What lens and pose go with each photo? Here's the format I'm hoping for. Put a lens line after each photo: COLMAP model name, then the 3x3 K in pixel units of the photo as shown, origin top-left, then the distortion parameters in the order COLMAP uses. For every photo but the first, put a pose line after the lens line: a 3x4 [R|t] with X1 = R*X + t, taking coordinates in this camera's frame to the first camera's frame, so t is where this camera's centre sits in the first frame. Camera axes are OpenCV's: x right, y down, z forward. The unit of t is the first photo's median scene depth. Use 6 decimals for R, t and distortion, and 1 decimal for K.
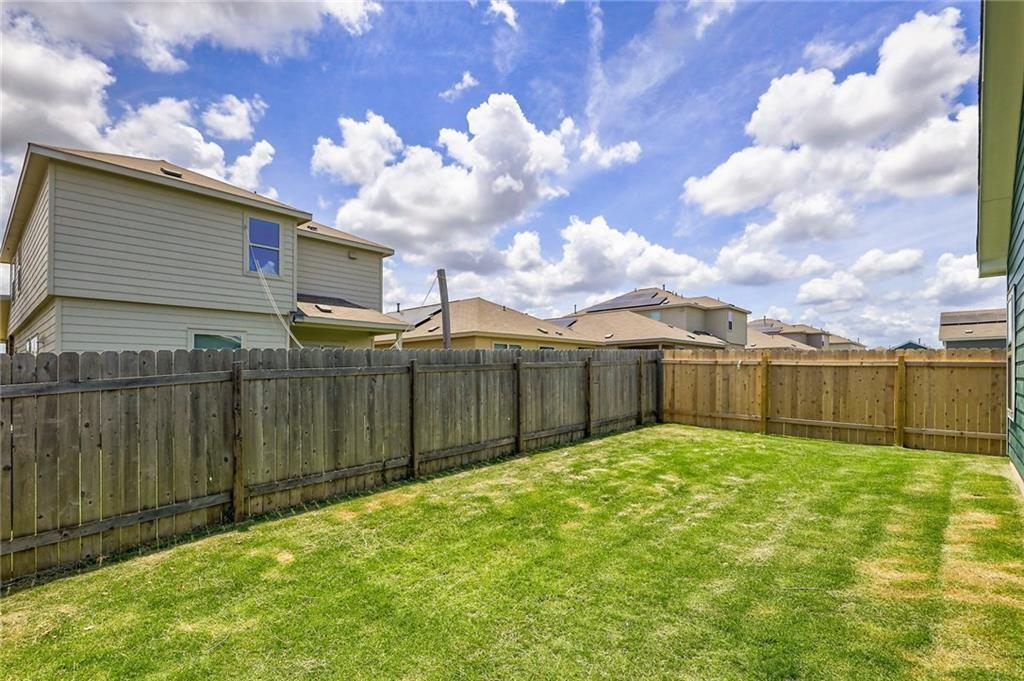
lens RADIAL K [[494.8, 0, 513.3], [0, 494.8, 377.7], [0, 0, 1]] dist [0.029679, -0.000115]
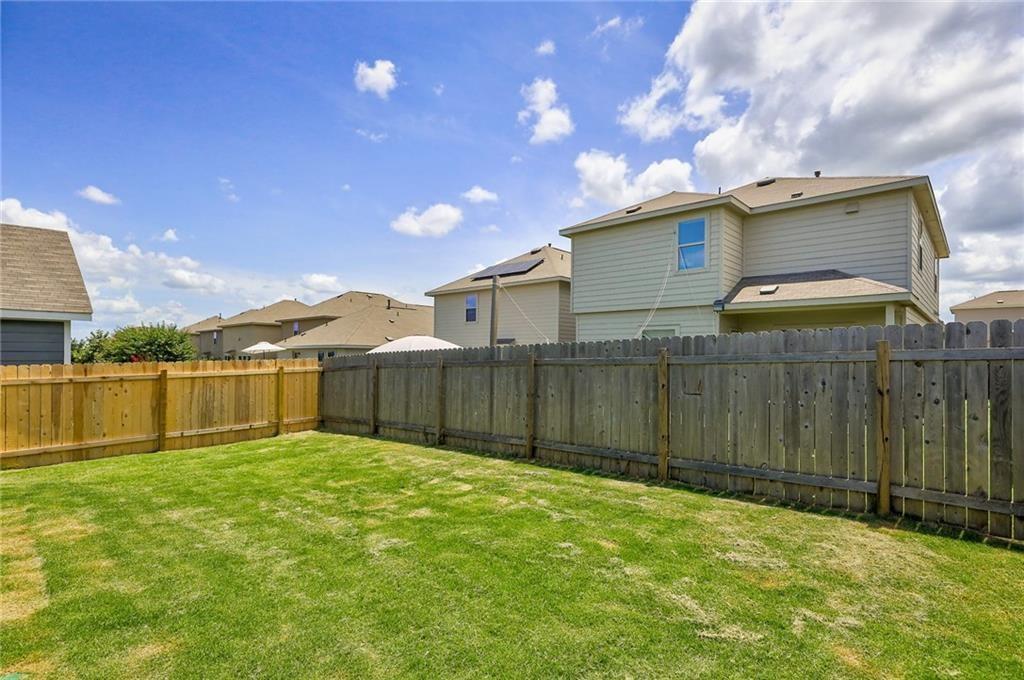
lens RADIAL K [[481.0, 0, 512.0], [0, 481.0, 340.0], [0, 0, 1]] dist [0.000594, -0.016113]
pose [[-0.007404, -0.017508, -0.999819, 1.079483], [-0.000598, 0.999847, -0.017504, -0.060611], [0.999972, 0.000468, -0.007414, 1.148579]]
